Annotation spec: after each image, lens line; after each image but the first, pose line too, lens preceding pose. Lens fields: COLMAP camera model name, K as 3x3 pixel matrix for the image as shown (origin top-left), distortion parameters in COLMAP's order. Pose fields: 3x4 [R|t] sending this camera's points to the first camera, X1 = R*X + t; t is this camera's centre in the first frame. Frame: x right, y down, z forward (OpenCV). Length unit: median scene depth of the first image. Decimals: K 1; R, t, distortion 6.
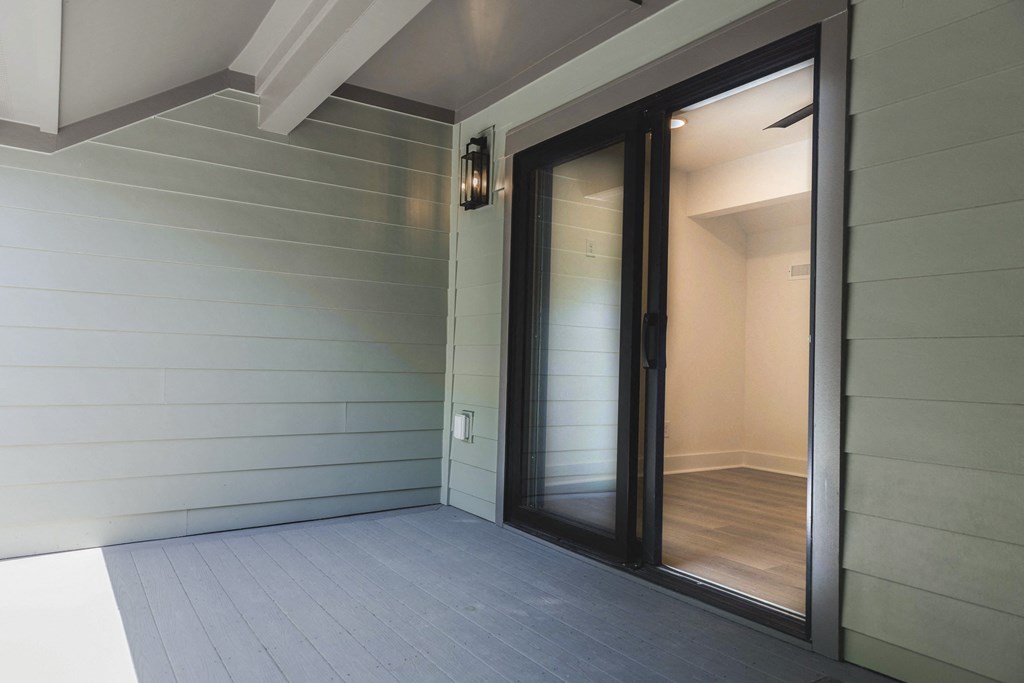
lens RADIAL K [[688.5, 0, 512.0], [0, 688.5, 341.5], [0, 0, 1]] dist [0.006664, -0.000143]
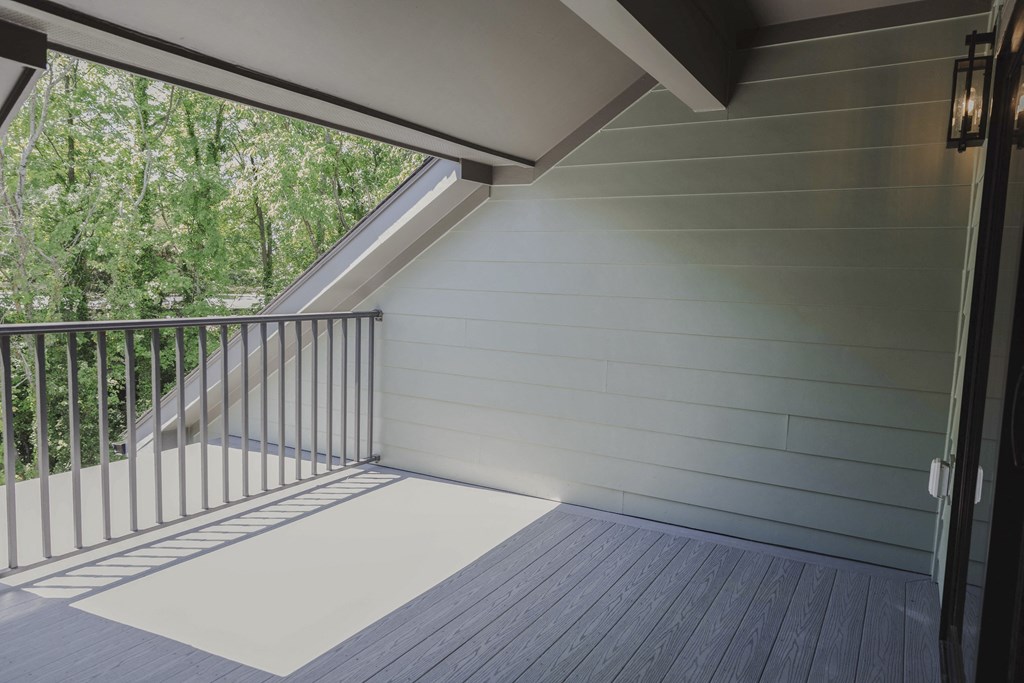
lens RADIAL K [[688.5, 0, 512.0], [0, 688.5, 341.5], [0, 0, 1]] dist [0.006664, -0.000143]
pose [[0.435427, 0.066458, -0.897767, 0.353331], [0.010725, 0.996818, 0.078992, -0.068659], [0.900160, -0.044024, 0.433329, 0.329059]]
